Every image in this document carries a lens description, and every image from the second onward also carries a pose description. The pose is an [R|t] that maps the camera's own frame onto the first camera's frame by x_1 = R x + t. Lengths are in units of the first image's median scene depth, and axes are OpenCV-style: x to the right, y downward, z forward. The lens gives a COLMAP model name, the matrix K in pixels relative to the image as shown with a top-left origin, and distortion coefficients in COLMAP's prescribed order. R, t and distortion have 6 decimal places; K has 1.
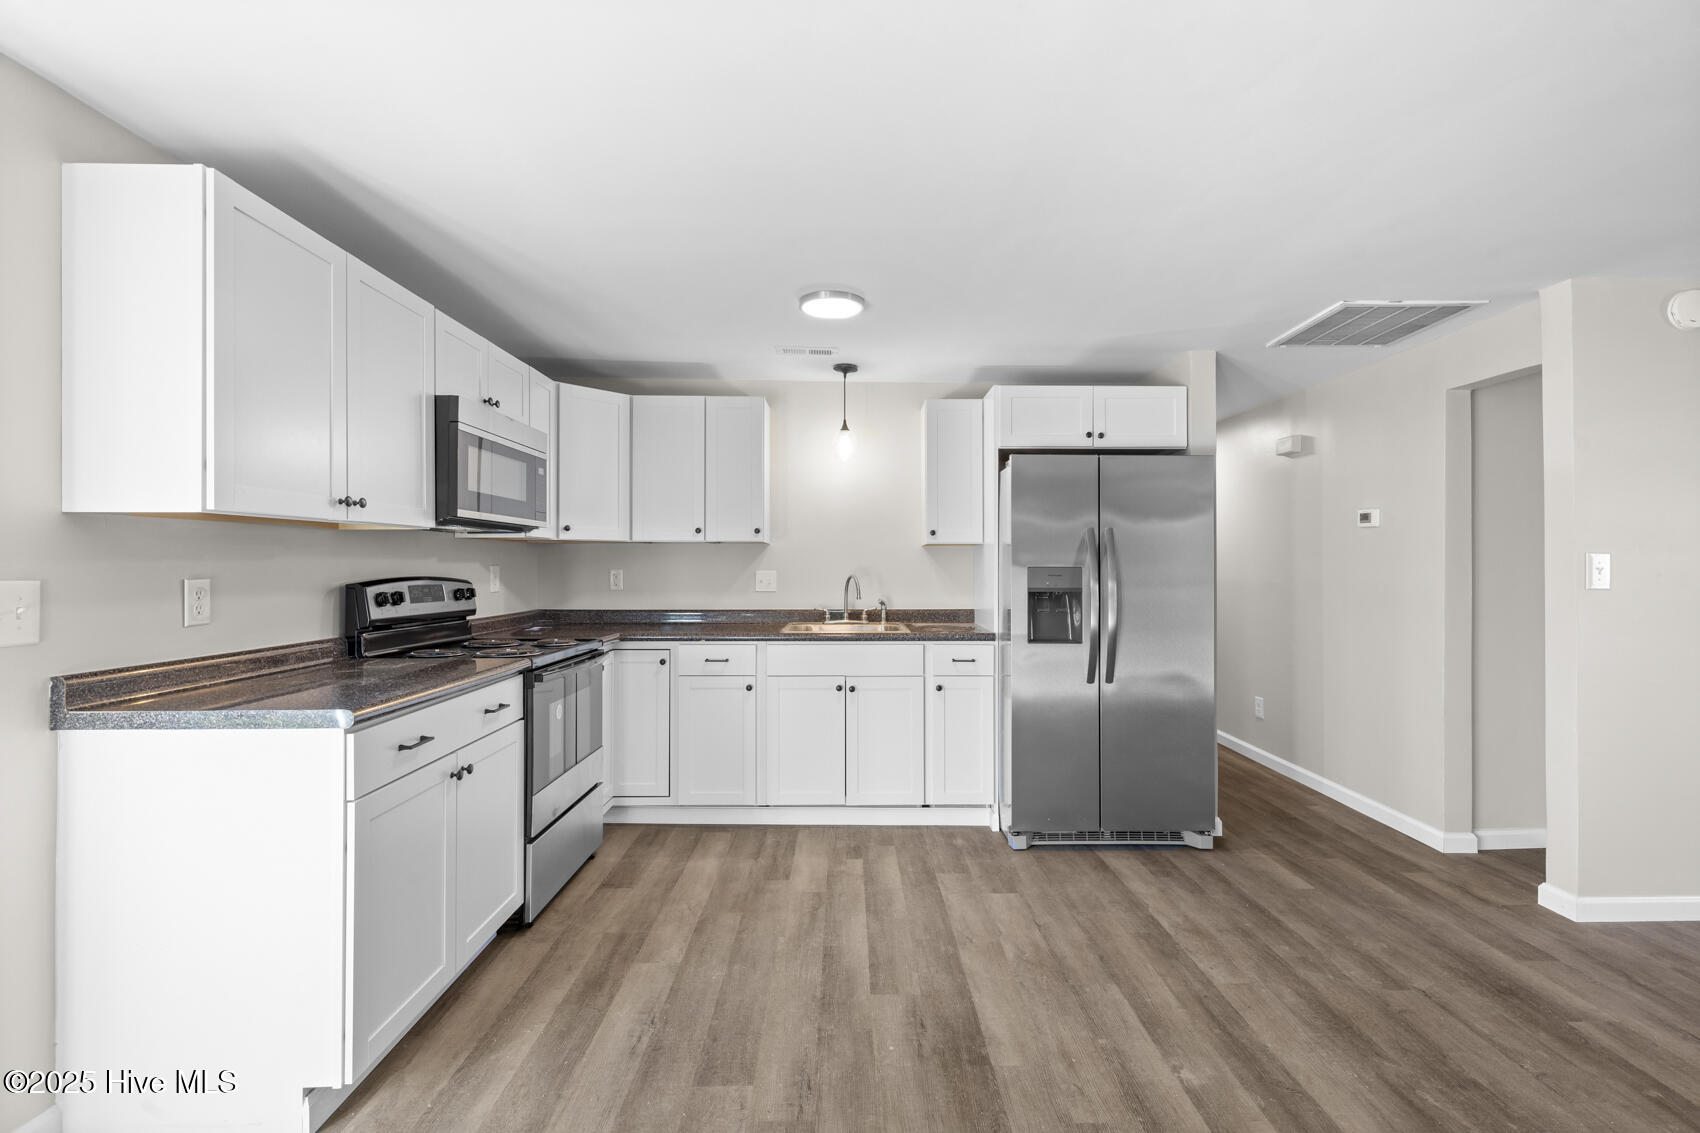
lens RADIAL K [[762.2, 0, 857.2], [0, 762.2, 560.6], [0, 0, 1]] dist [-0.000377, -0.000255]
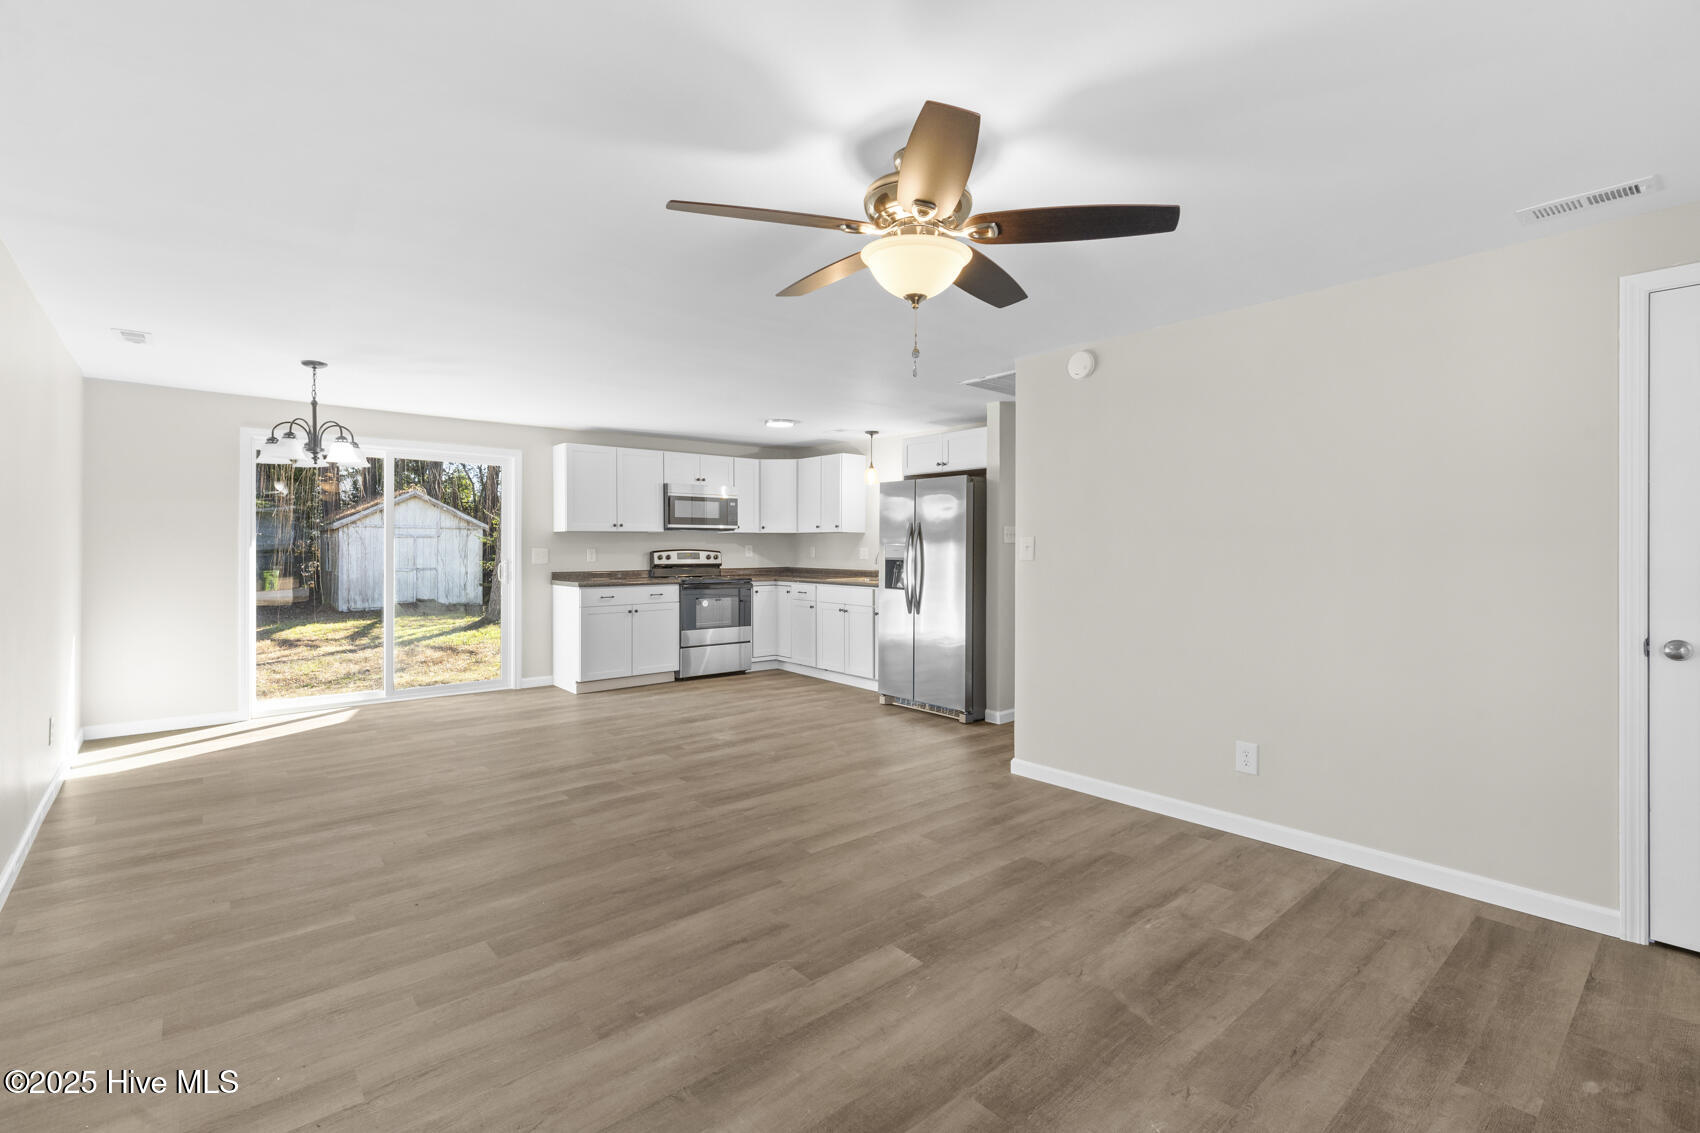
lens RADIAL K [[762.2, 0, 857.2], [0, 762.2, 560.6], [0, 0, 1]] dist [-0.000377, -0.000255]
pose [[0.643139, 0.013736, -0.765626, 1.904350], [0.004455, 0.999755, 0.021678, 0.006031], [0.765737, -0.017353, 0.642920, -0.229924]]
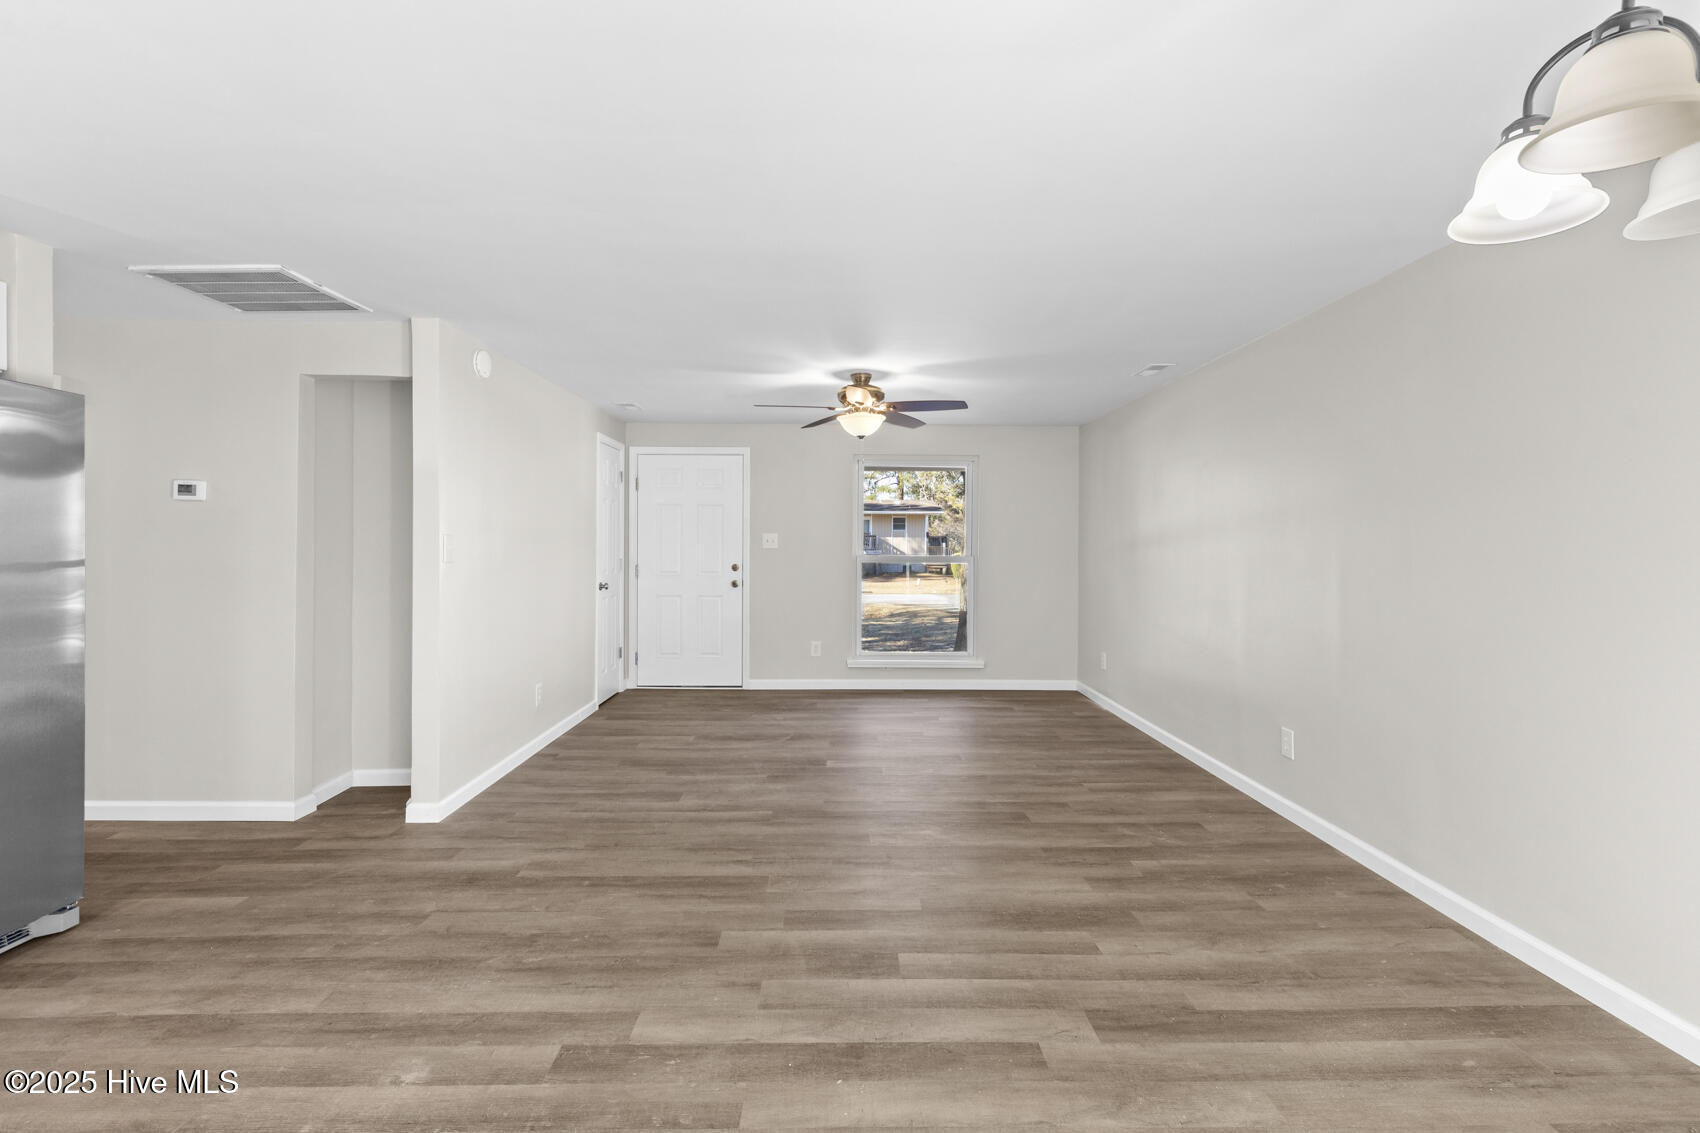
lens RADIAL K [[795.2, 0, 851.5], [0, 795.2, 545.6], [0, 0, 1]] dist [0.000234, 0.000359]
pose [[-0.001772, -0.003099, 0.999994, -0.388724], [-0.009382, 0.999951, 0.003082, -0.000771], [-0.999954, -0.009377, -0.001801, 0.311399]]
